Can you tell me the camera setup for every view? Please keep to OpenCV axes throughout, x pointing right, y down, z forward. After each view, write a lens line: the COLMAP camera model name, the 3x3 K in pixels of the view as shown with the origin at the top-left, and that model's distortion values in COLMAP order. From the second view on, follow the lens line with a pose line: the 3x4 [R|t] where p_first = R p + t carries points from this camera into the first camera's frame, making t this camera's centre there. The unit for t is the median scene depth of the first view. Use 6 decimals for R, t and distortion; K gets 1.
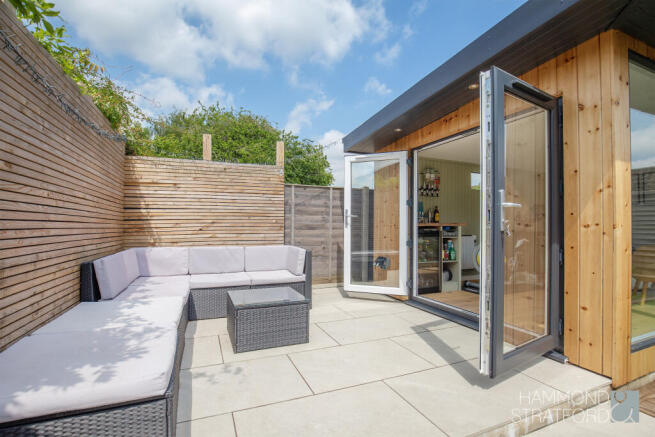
lens RADIAL K [[302.9, 0, 329.3], [0, 302.9, 220.7], [0, 0, 1]] dist [-0.019492, 0.001105]
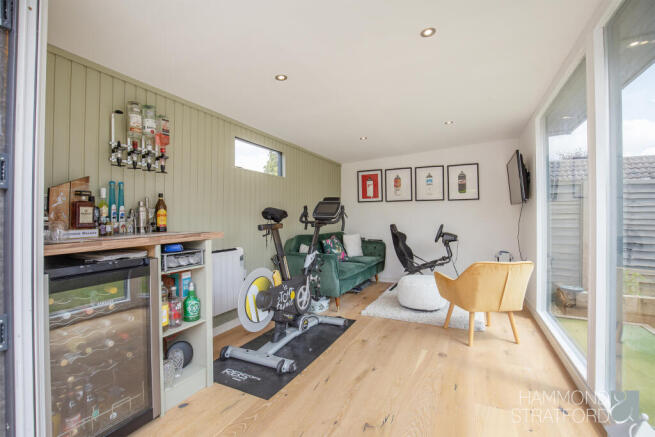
lens RADIAL K [[302.9, 0, 327.9], [0, 302.9, 216.1], [0, 0, 1]] dist [-0.019492, 0.001105]
pose [[0.754734, -0.001351, 0.656030, 0.271186], [-0.000380, 0.999997, 0.002497, -0.017829], [-0.656031, -0.002134, 0.754731, 0.544955]]
